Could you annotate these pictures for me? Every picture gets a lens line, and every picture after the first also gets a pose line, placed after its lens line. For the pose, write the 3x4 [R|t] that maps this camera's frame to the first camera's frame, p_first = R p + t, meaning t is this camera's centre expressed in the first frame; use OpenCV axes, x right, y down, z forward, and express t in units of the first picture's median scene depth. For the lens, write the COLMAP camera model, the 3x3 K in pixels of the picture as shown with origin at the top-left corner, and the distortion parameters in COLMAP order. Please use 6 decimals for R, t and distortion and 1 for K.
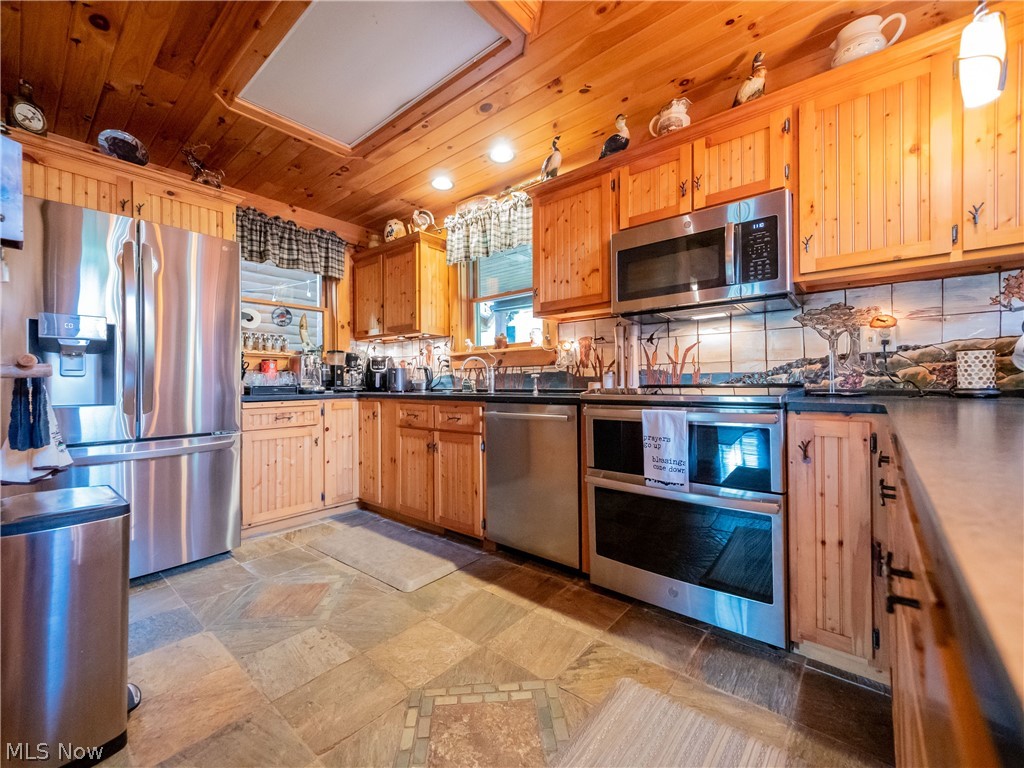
lens RADIAL K [[423.7, 0, 510.7], [0, 423.7, 381.4], [0, 0, 1]] dist [0.019771, -0.015345]
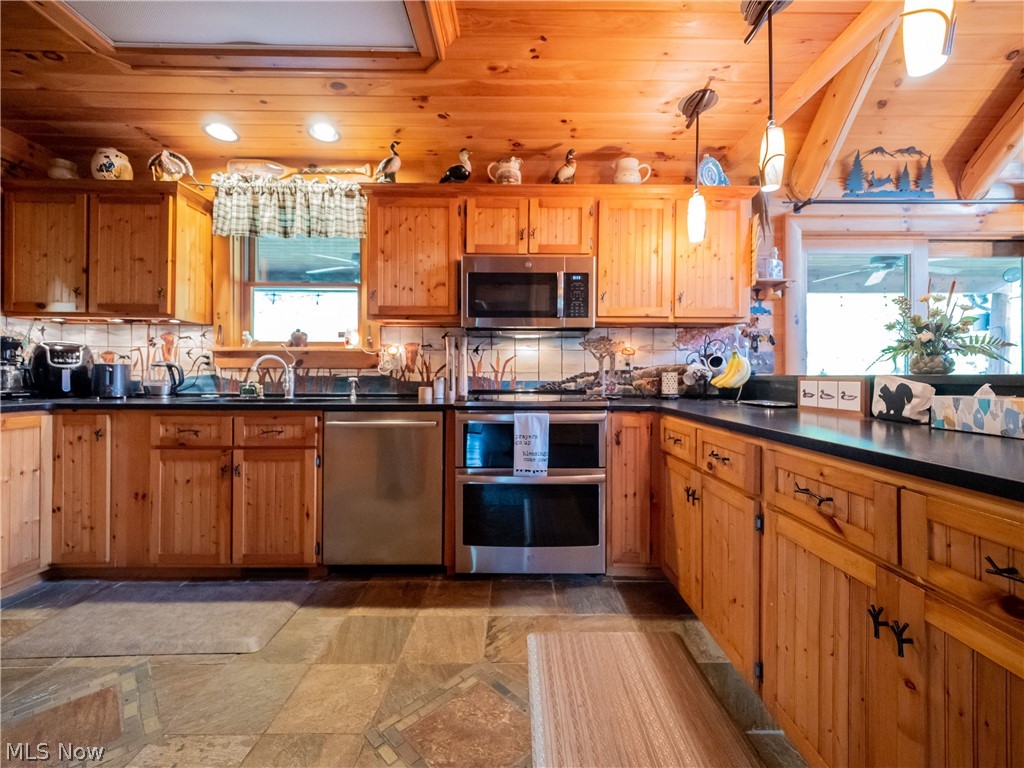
lens RADIAL K [[426.0, 0, 524.7], [0, 426.0, 376.4], [0, 0, 1]] dist [0.018365, -0.010223]
pose [[0.753051, 0.012718, 0.657839, -0.315824], [-0.014094, 0.999896, -0.003198, -0.025245], [-0.657811, -0.006864, 0.753152, 0.043486]]
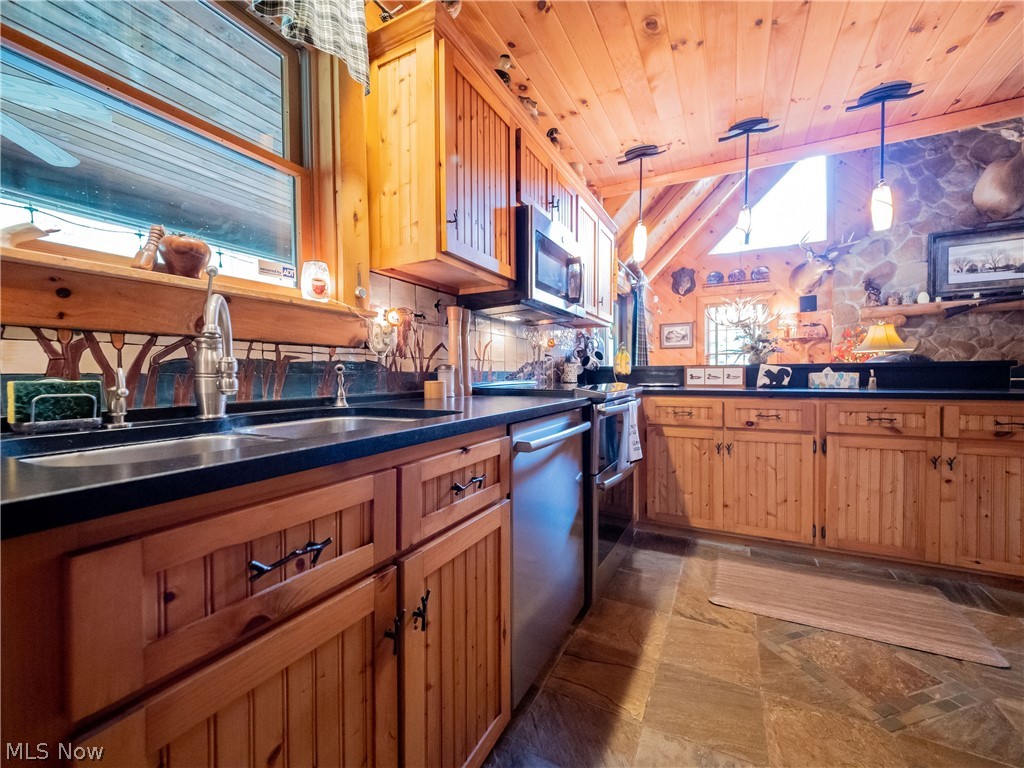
lens RADIAL K [[419.0, 0, 512.0], [0, 419.0, 384.0], [0, 0, 1]] dist [0.000599, 0.000761]
pose [[-0.210818, -0.009396, 0.977480, -0.483035], [0.005846, 0.999924, 0.010872, 0.000305], [-0.977508, 0.008006, -0.210747, 1.037613]]
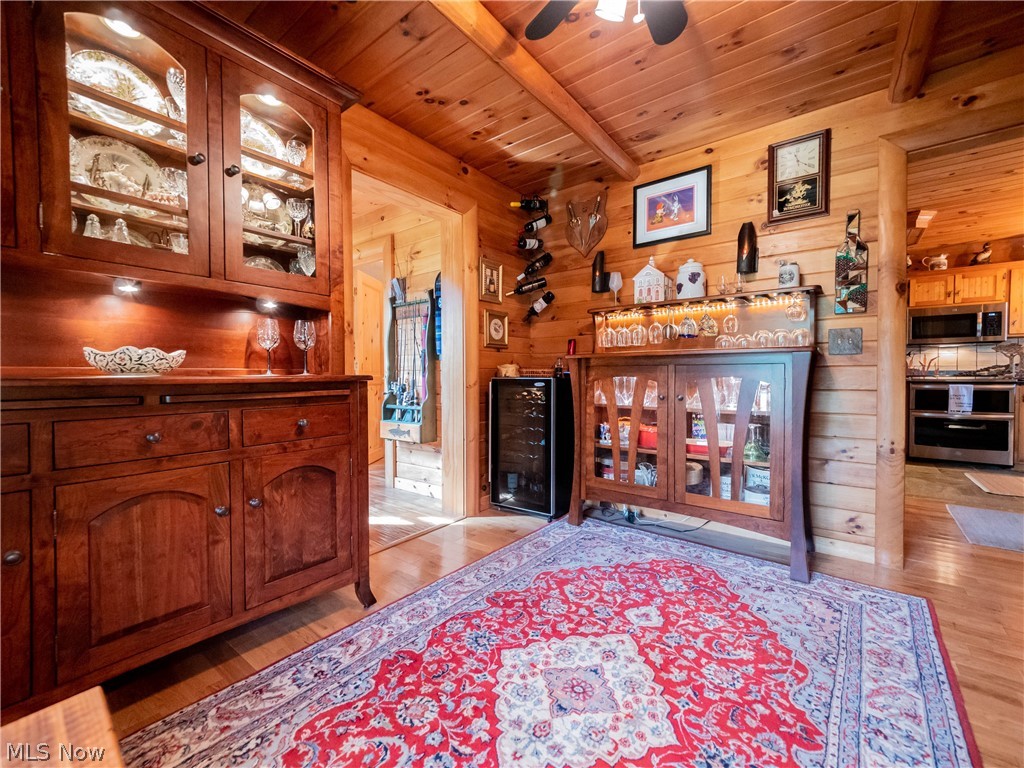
lens RADIAL K [[427.5, 0, 511.2], [0, 427.5, 379.2], [0, 0, 1]] dist [-0.003788, 0.004480]
pose [[0.999421, 0.007628, 0.033158, -1.678977], [-0.008292, 0.999767, 0.019921, 0.000182], [-0.032999, -0.020184, 0.999252, -1.050096]]
